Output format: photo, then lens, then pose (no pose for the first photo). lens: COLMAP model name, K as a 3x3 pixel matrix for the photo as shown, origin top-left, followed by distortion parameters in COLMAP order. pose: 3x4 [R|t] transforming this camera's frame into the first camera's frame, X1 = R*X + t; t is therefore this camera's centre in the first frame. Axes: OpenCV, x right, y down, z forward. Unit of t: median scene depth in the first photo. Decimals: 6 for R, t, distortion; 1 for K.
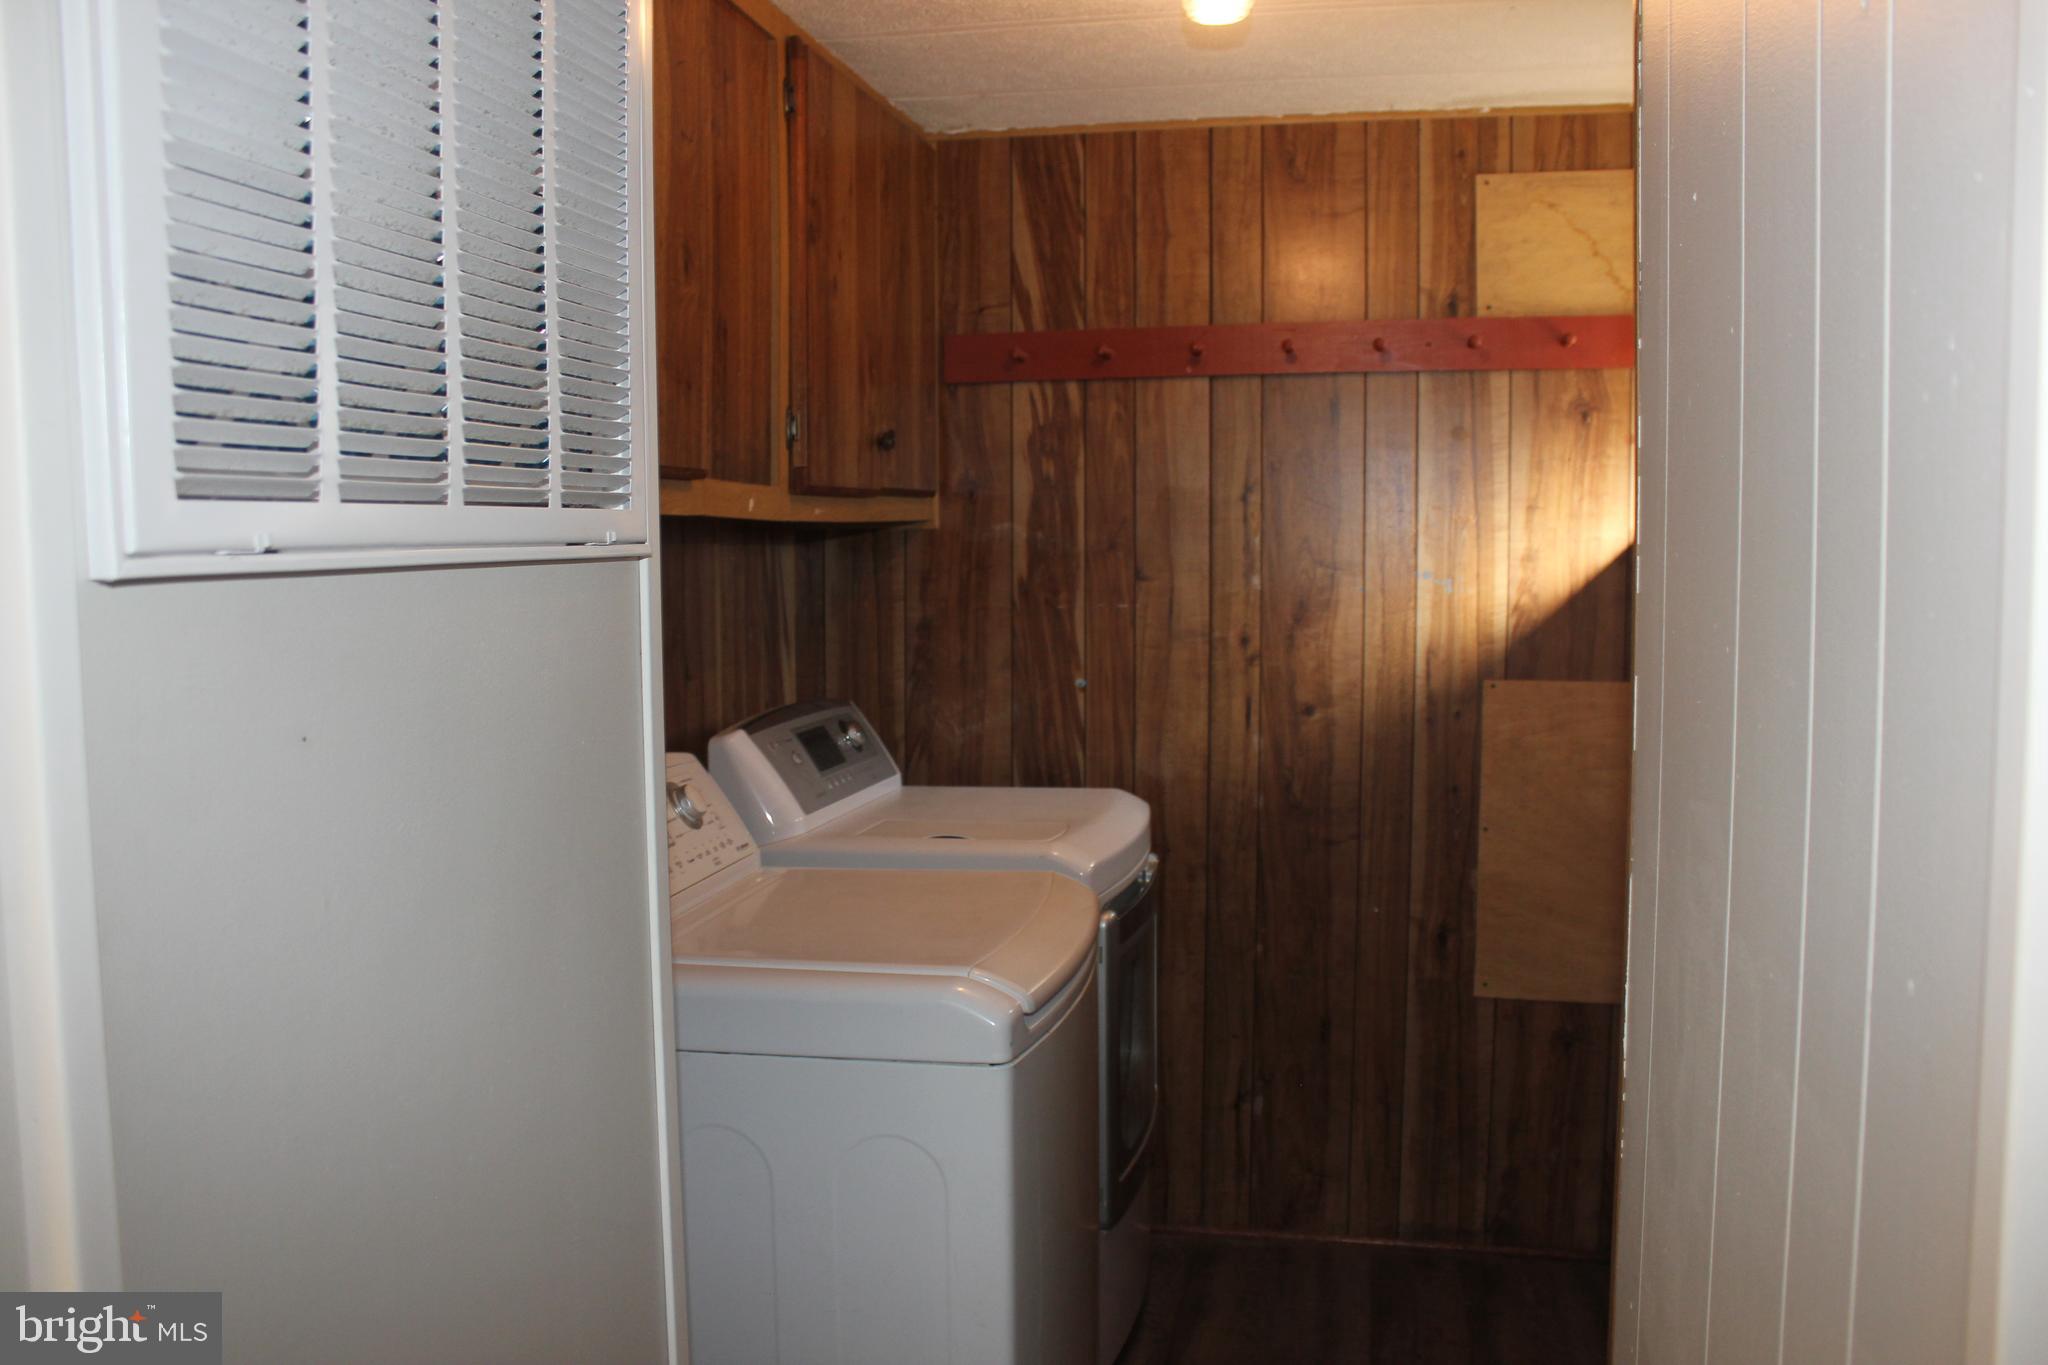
lens RADIAL K [[1705.3, 0, 1014.2], [0, 1705.3, 679.8], [0, 0, 1]] dist [-0.160327, 0.145249]
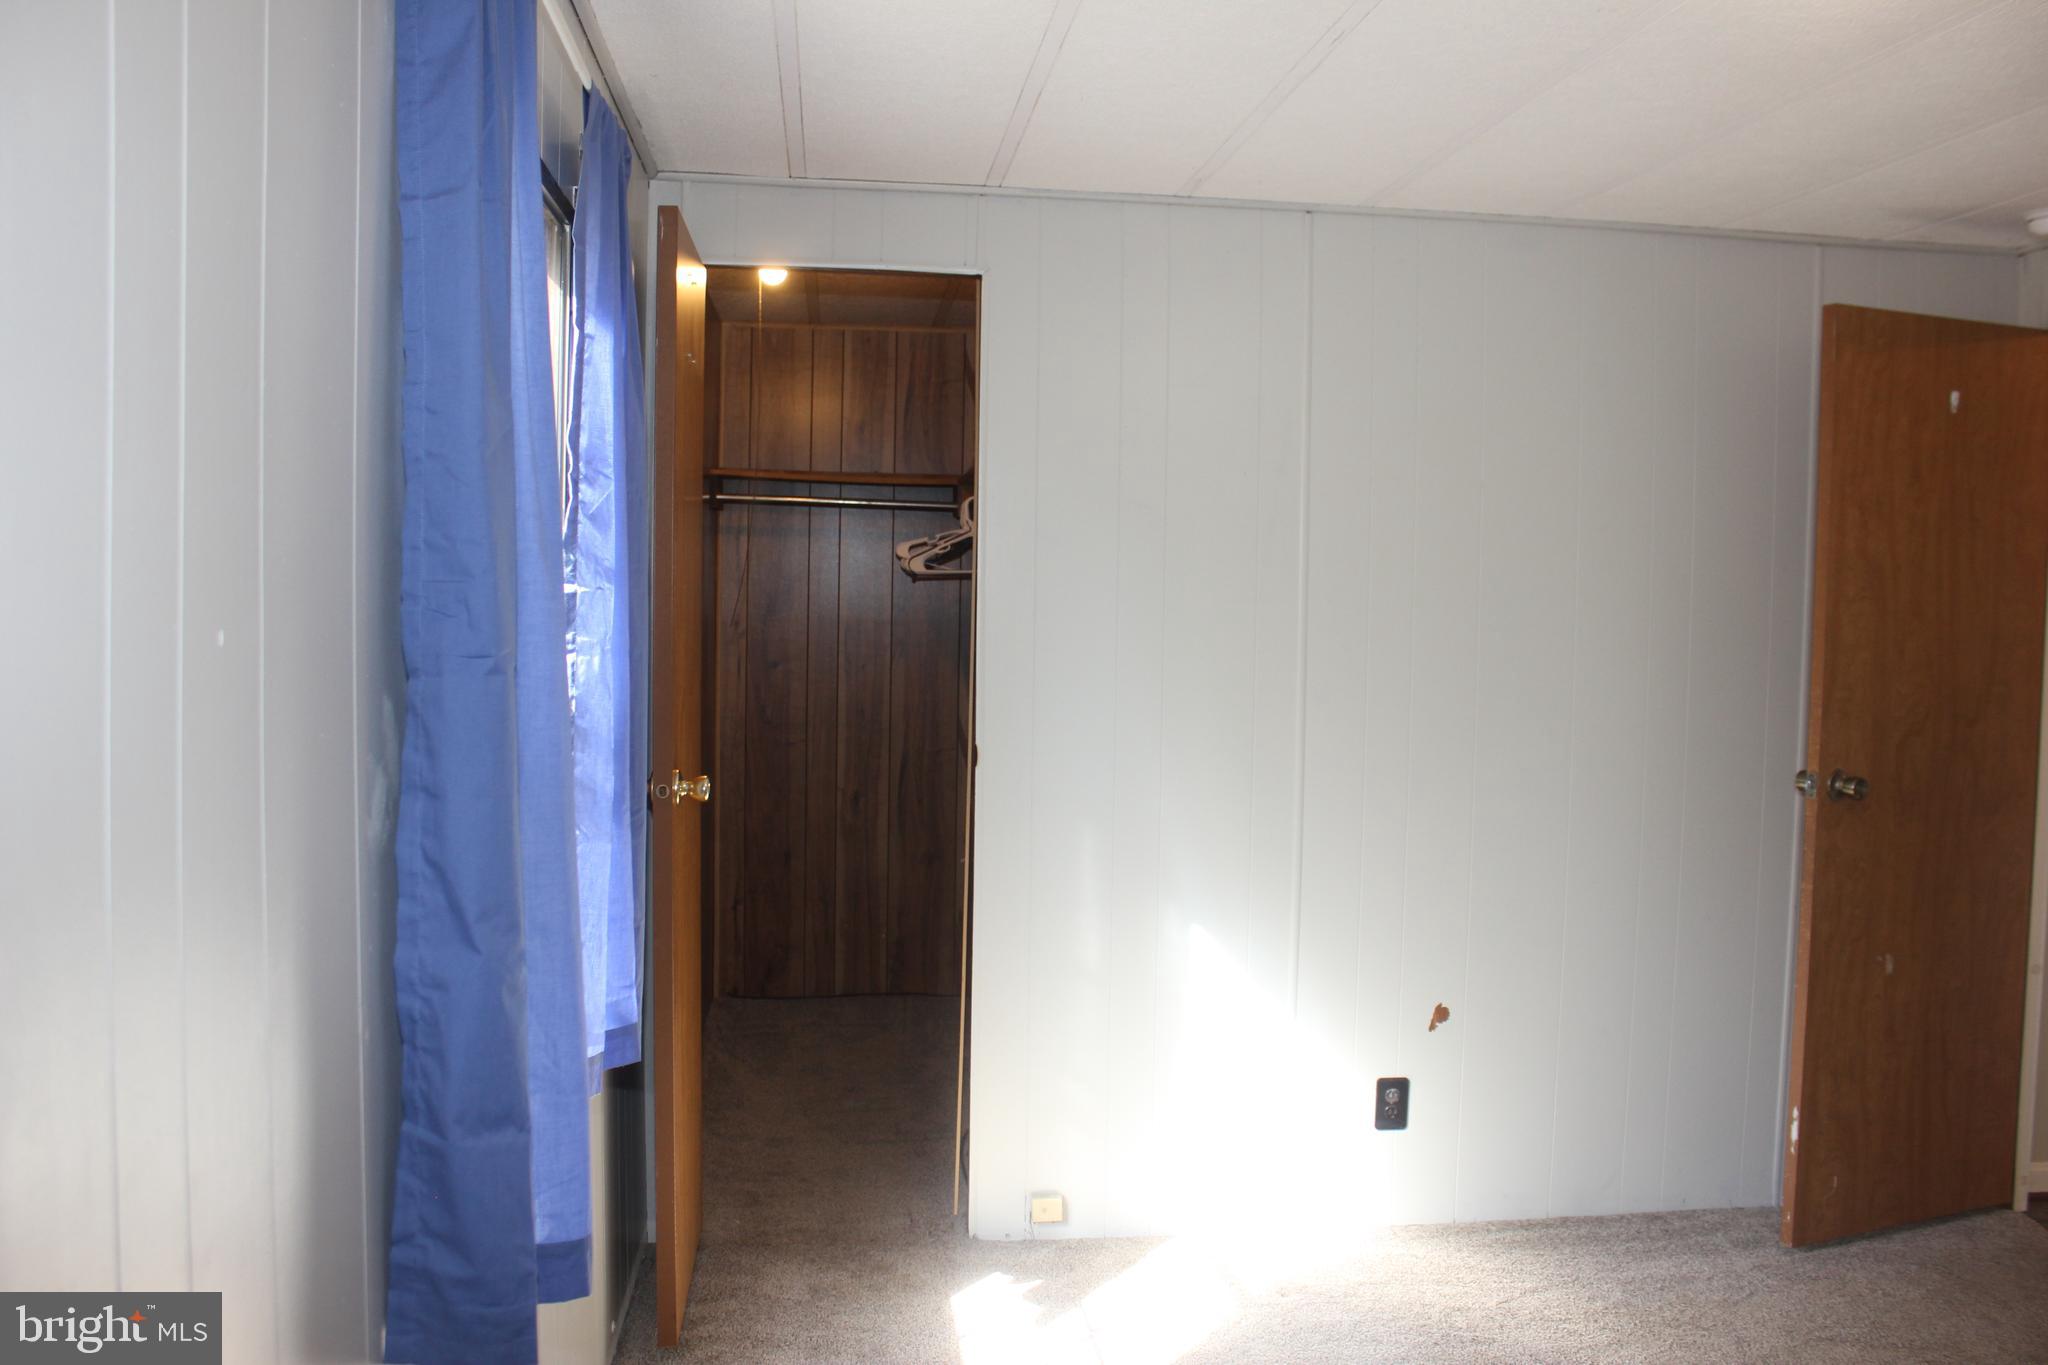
lens RADIAL K [[1705.3, 0, 1030.4], [0, 1705.3, 675.5], [0, 0, 1]] dist [-0.160327, 0.145249]
pose [[0.946555, -0.000719, 0.322540, -0.127002], [0.007673, 0.999765, -0.020288, 0.064100], [-0.322450, 0.021679, 0.946338, -0.656634]]
